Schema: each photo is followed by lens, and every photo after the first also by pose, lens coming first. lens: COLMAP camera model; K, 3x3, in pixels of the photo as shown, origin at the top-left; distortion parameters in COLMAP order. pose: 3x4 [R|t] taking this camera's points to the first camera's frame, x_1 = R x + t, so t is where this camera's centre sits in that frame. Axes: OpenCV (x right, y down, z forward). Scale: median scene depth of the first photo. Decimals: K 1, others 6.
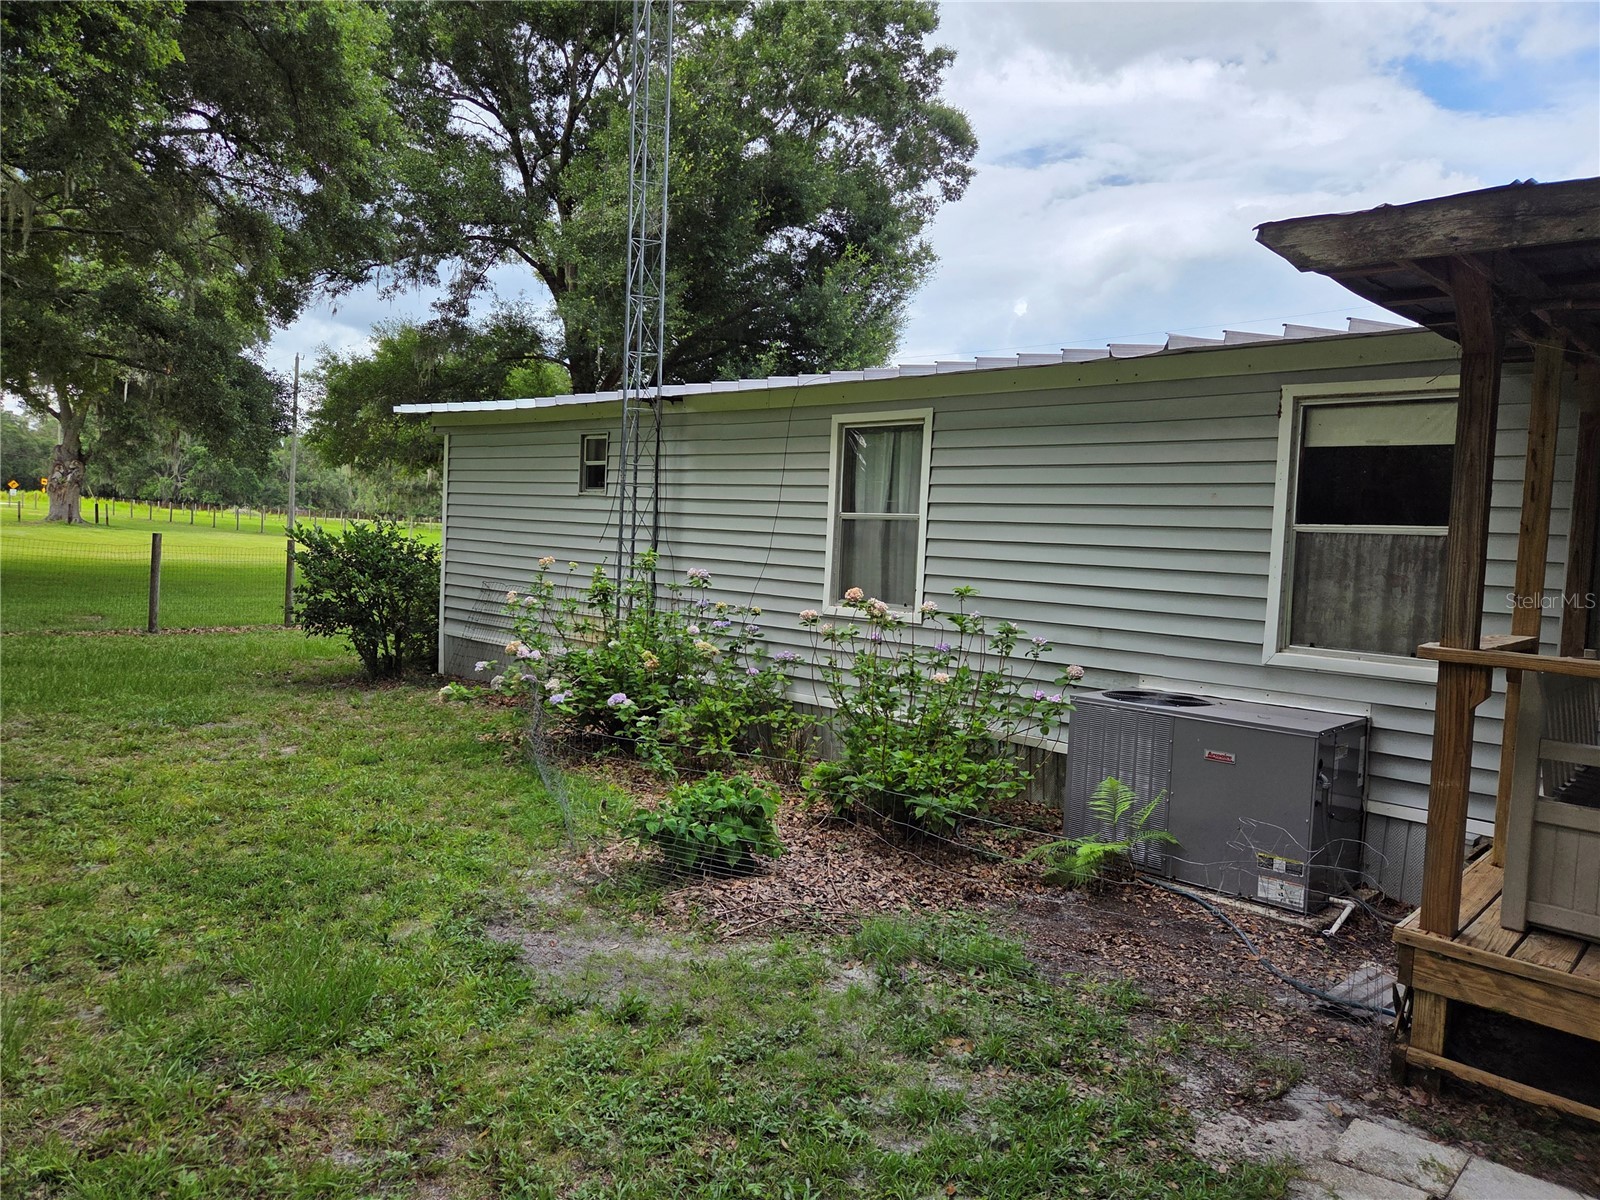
lens RADIAL K [[1065.0, 0, 800.0], [0, 1065.0, 600.0], [0, 0, 1]] dist [0.074616, -0.069391]
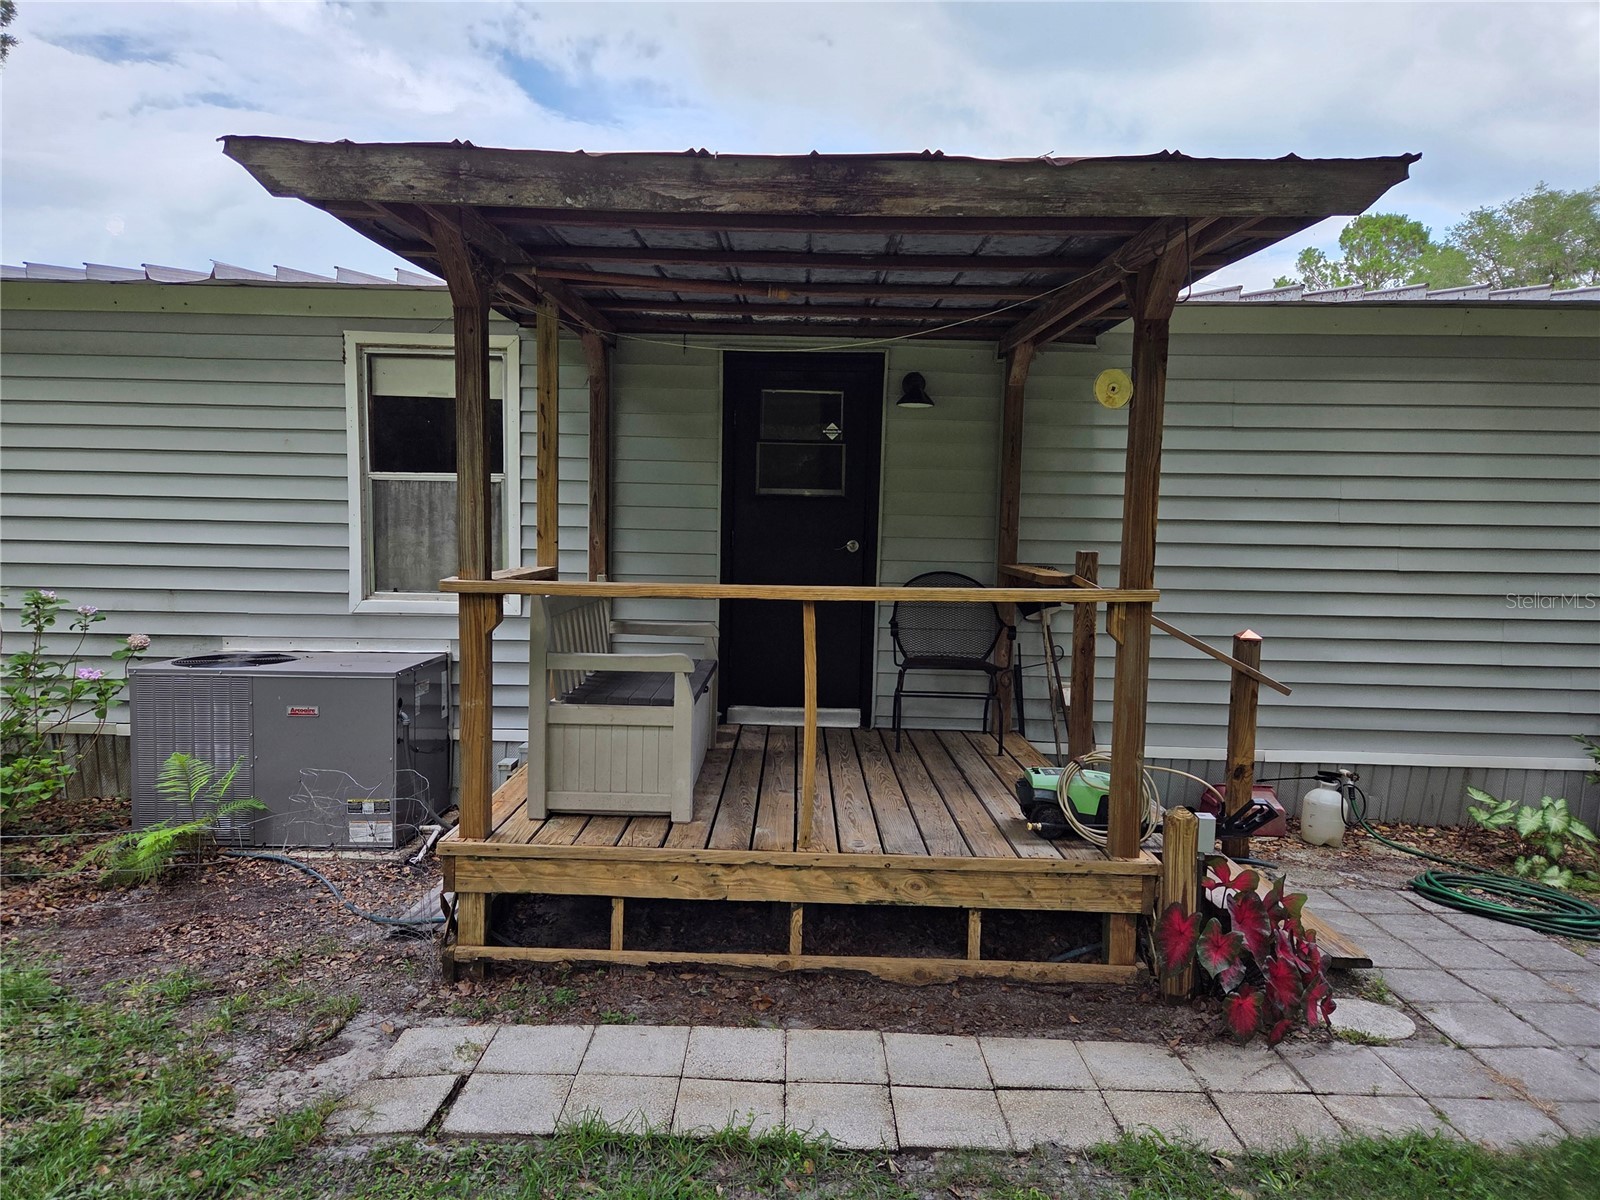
lens RADIAL K [[1054.6, 0, 799.9], [0, 1054.6, 620.6], [0, 0, 1]] dist [0.065245, -0.055729]
pose [[0.734779, -0.096511, 0.671405, 0.088685], [0.056241, 0.995086, 0.081489, 0.011894], [-0.675970, -0.022116, 0.736597, -0.012215]]
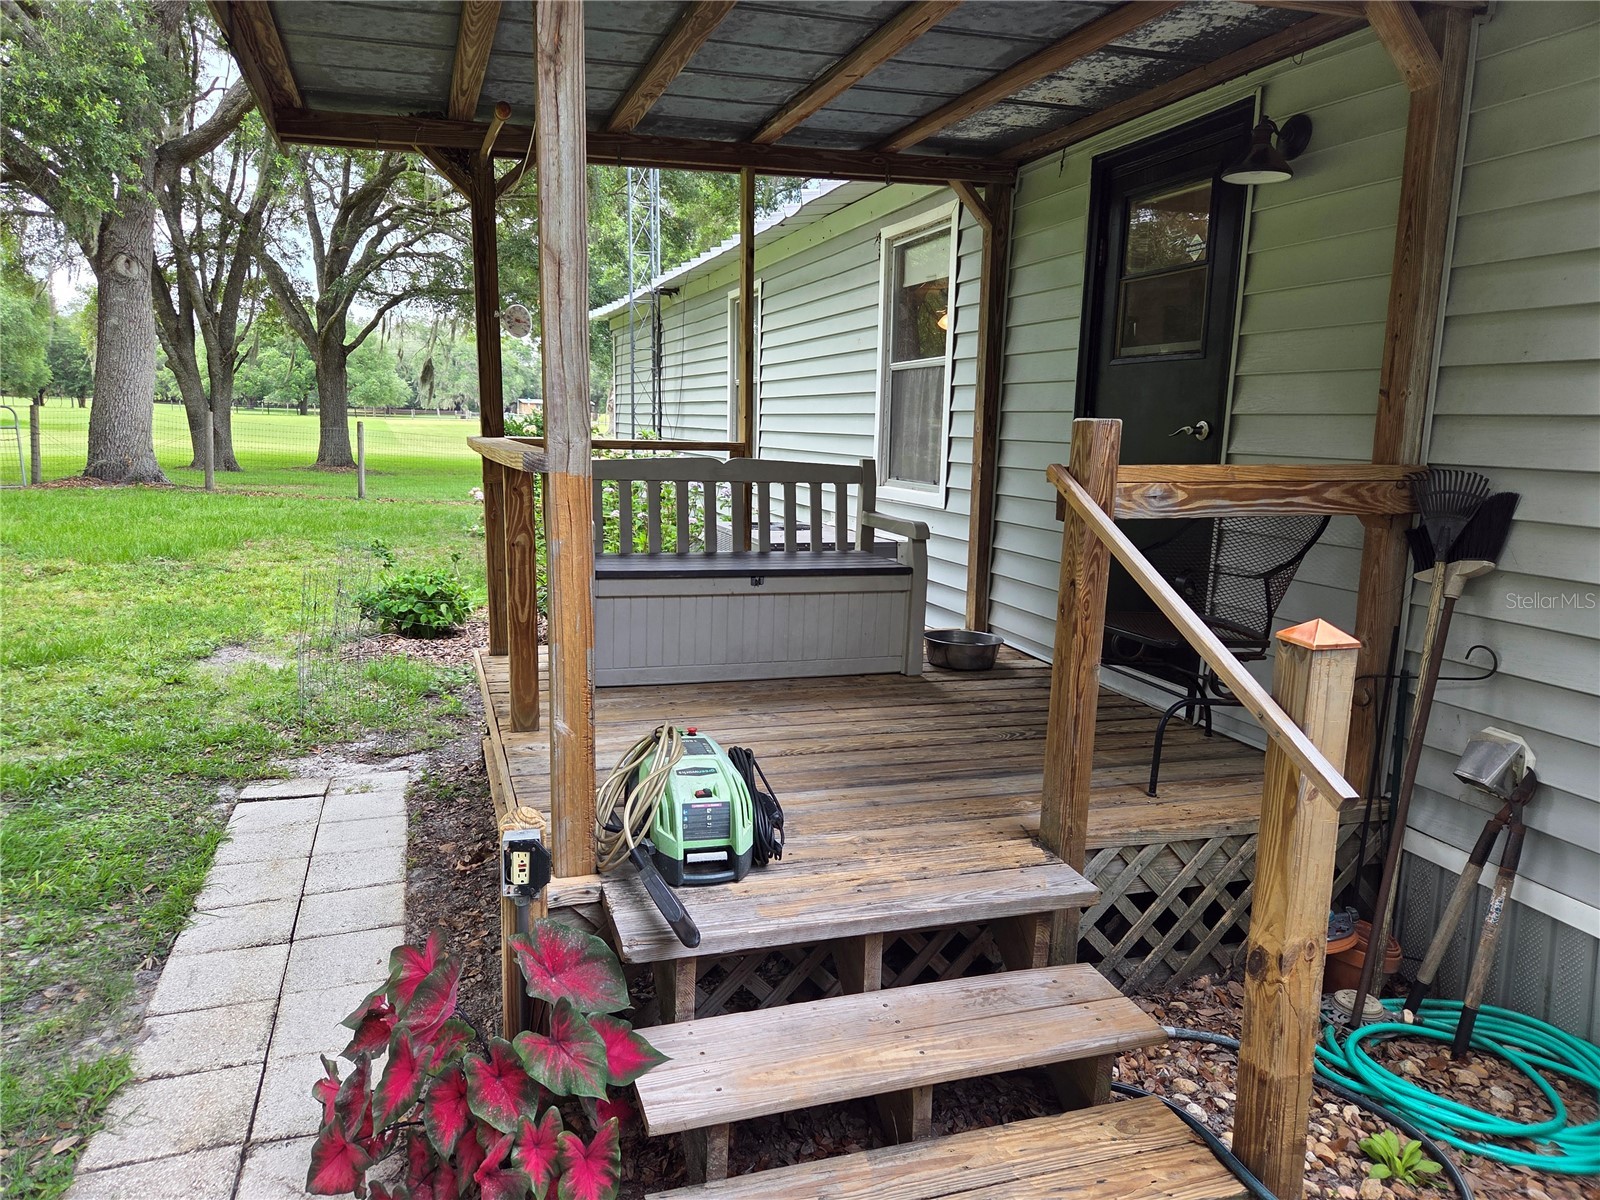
lens RADIAL K [[1054.6, 0, 799.9], [0, 1054.6, 620.6], [0, 0, 1]] dist [0.065245, -0.055729]
pose [[0.882125, 0.054717, -0.467826, 1.092022], [-0.000772, 0.993396, 0.114732, 0.078622], [0.471014, -0.100847, 0.876342, 0.017792]]
